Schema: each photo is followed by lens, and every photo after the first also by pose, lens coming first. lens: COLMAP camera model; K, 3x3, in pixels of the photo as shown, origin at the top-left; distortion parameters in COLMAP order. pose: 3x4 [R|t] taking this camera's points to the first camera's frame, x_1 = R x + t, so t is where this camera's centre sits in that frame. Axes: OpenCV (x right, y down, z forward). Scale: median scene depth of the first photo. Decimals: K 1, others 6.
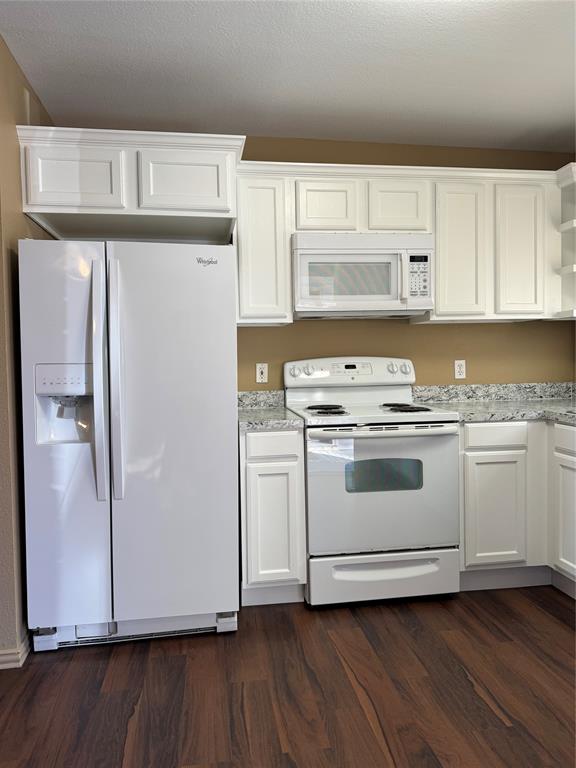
lens RADIAL K [[548.9, 0, 273.5], [0, 548.9, 382.1], [0, 0, 1]] dist [0.058944, -0.069612]
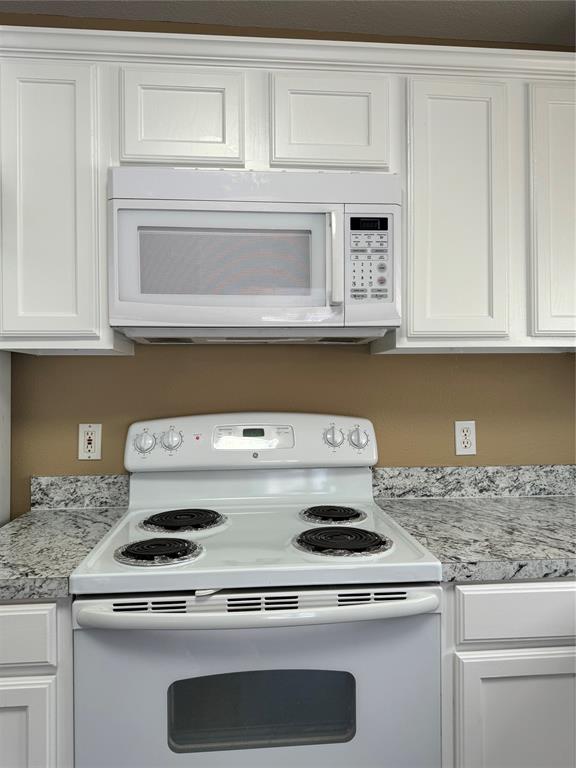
lens RADIAL K [[548.9, 0, 289.7], [0, 548.9, 380.4], [0, 0, 1]] dist [0.058944, -0.069612]
pose [[0.998898, 0.012325, -0.045288, 0.210326], [-0.014343, 0.998906, -0.044509, -0.058610], [0.044690, 0.045110, 0.997982, 0.496818]]
